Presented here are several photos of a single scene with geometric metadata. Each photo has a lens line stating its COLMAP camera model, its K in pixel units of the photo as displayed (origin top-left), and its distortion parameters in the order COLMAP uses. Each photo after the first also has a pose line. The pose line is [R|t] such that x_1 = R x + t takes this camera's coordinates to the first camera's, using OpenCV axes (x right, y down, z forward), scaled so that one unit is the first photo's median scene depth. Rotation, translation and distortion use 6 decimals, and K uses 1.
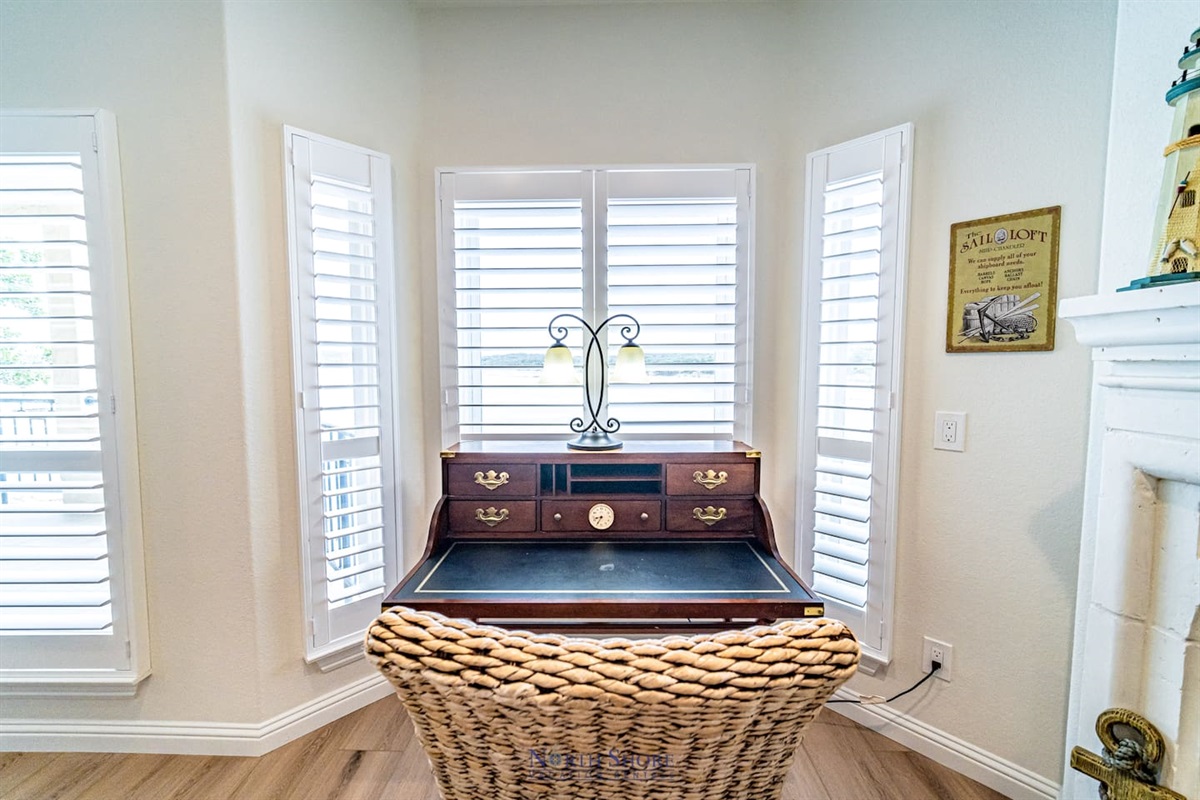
lens RADIAL K [[477.0, 0, 603.7], [0, 477.0, 400.6], [0, 0, 1]] dist [0.001189, 0.000158]
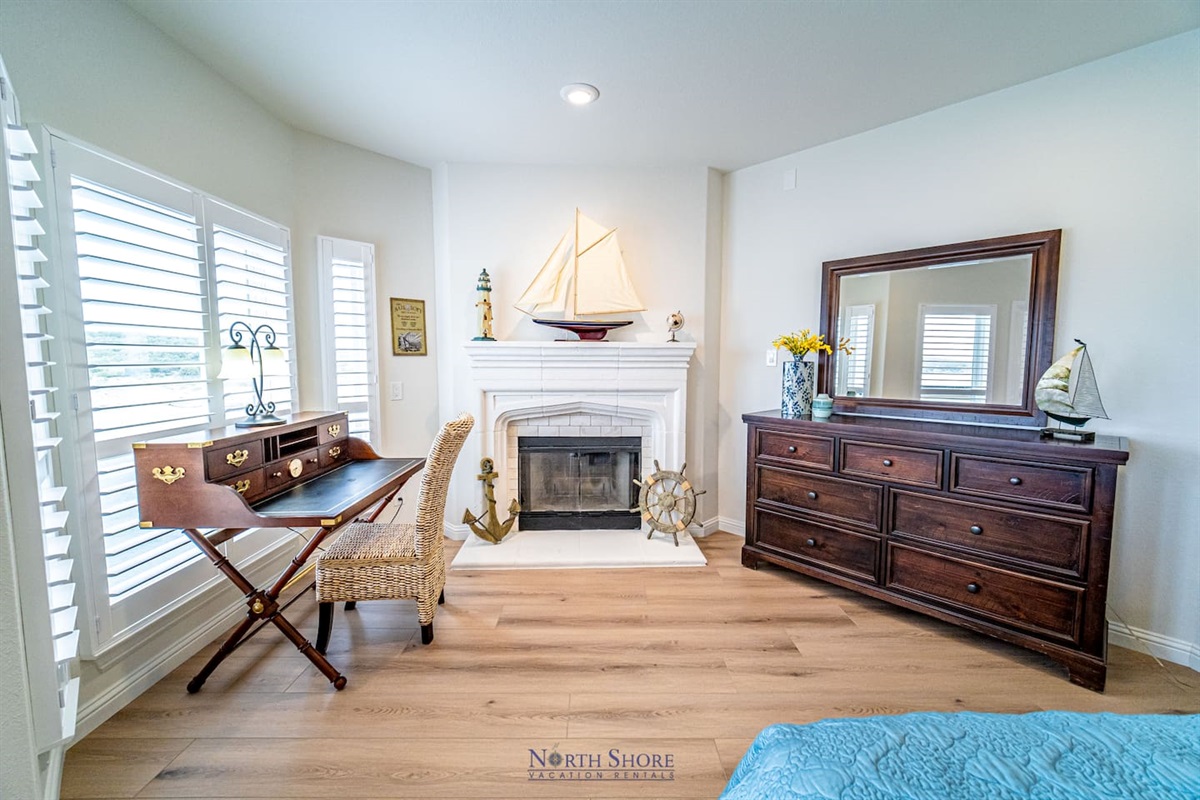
lens RADIAL K [[477.0, 0, 601.1], [0, 477.0, 396.2], [0, 0, 1]] dist [0.001189, 0.000158]
pose [[-0.019603, -0.077520, 0.996798, -1.431389], [0.073984, 0.994144, 0.078768, -0.016503], [-0.997067, 0.075291, -0.013753, 0.089558]]
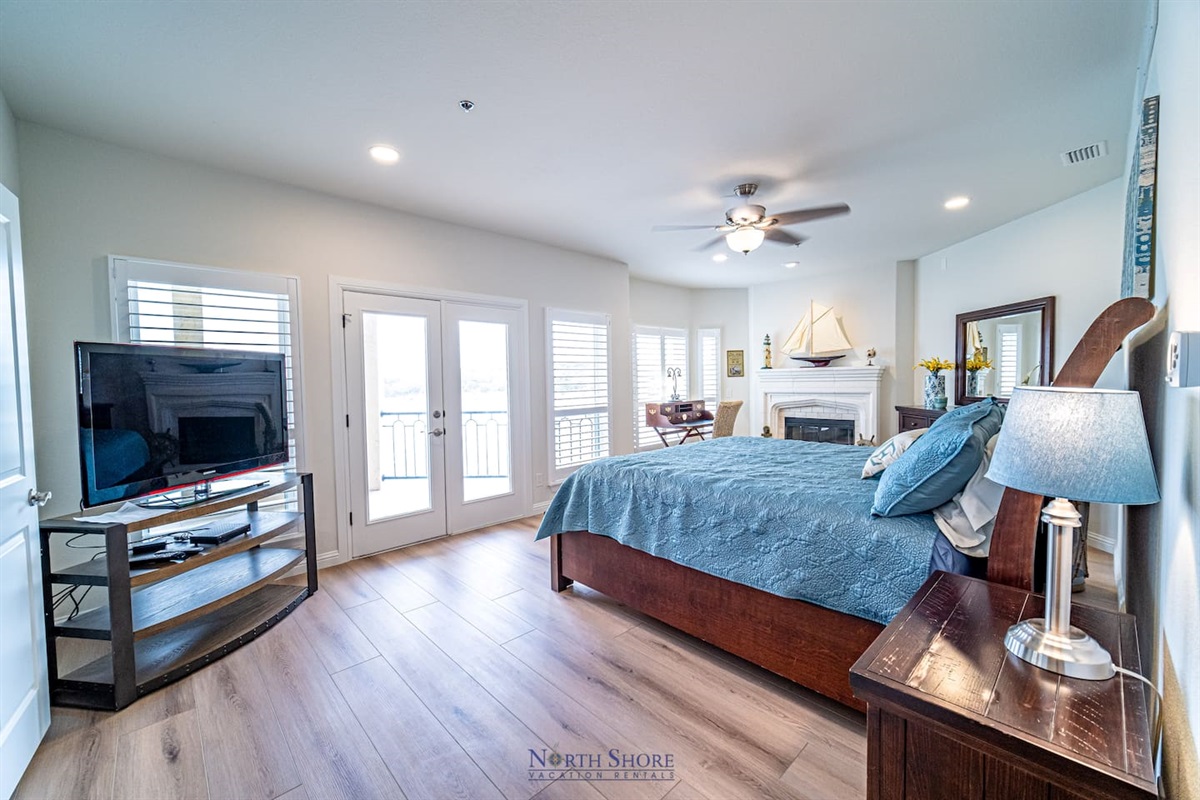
lens RADIAL K [[477.0, 0, 596.6], [0, 477.0, 400.1], [0, 0, 1]] dist [0.001189, 0.000158]
pose [[0.718534, -0.042066, 0.694218, -3.419608], [0.072159, 0.997291, -0.014255, 0.100190], [-0.691738, 0.060337, 0.719623, -1.461394]]
